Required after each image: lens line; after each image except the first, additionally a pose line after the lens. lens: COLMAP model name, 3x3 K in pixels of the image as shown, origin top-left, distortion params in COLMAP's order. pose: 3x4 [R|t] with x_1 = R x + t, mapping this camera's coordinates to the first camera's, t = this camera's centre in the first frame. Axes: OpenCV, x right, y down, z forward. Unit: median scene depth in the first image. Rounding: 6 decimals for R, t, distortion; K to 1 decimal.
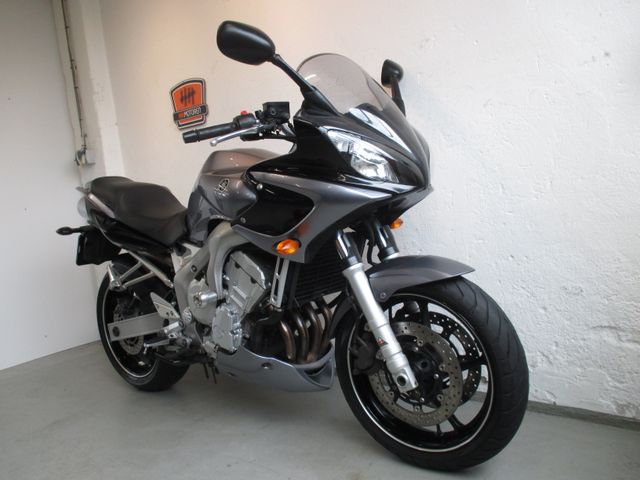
lens RADIAL K [[527.9, 0, 320.0], [0, 527.9, 240.0], [0, 0, 1]] dist [-0.047407, 0.016066]
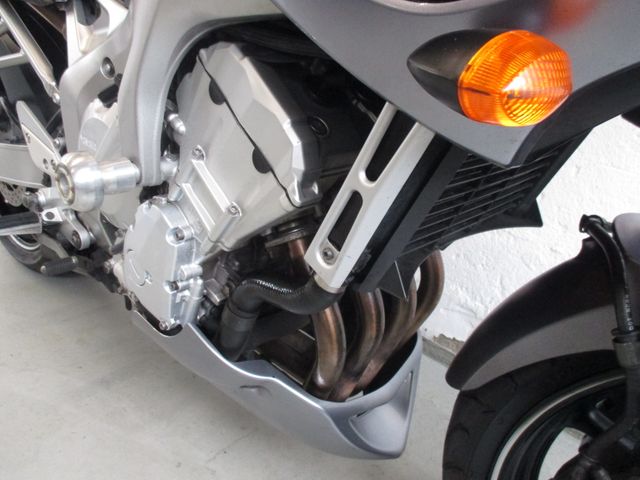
lens RADIAL K [[527.9, 0, 320.0], [0, 527.9, 240.0], [0, 0, 1]] dist [-0.047407, 0.016066]
pose [[0.976230, 0.211052, 0.049314, -0.096296], [-0.215408, 0.919634, 0.328440, 0.015186], [0.023968, -0.331256, 0.943237, 0.688717]]
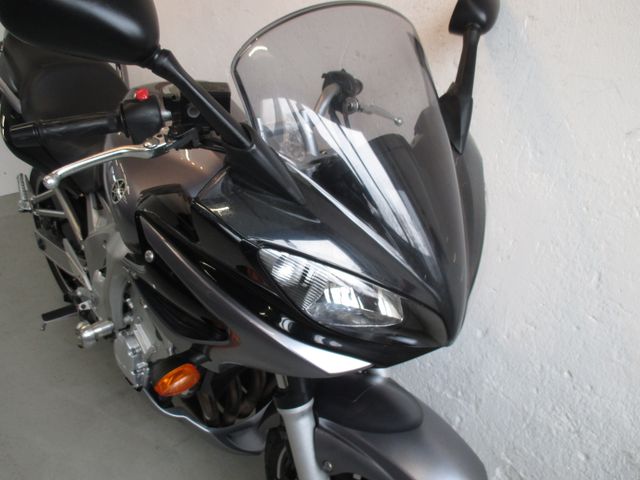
lens RADIAL K [[527.9, 0, 320.0], [0, 527.9, 240.0], [0, 0, 1]] dist [-0.047407, 0.016066]
pose [[0.974710, 0.220232, -0.037916, 0.063514], [-0.184511, 0.888830, 0.419449, -0.321113], [0.126076, -0.401845, 0.906987, 0.465150]]
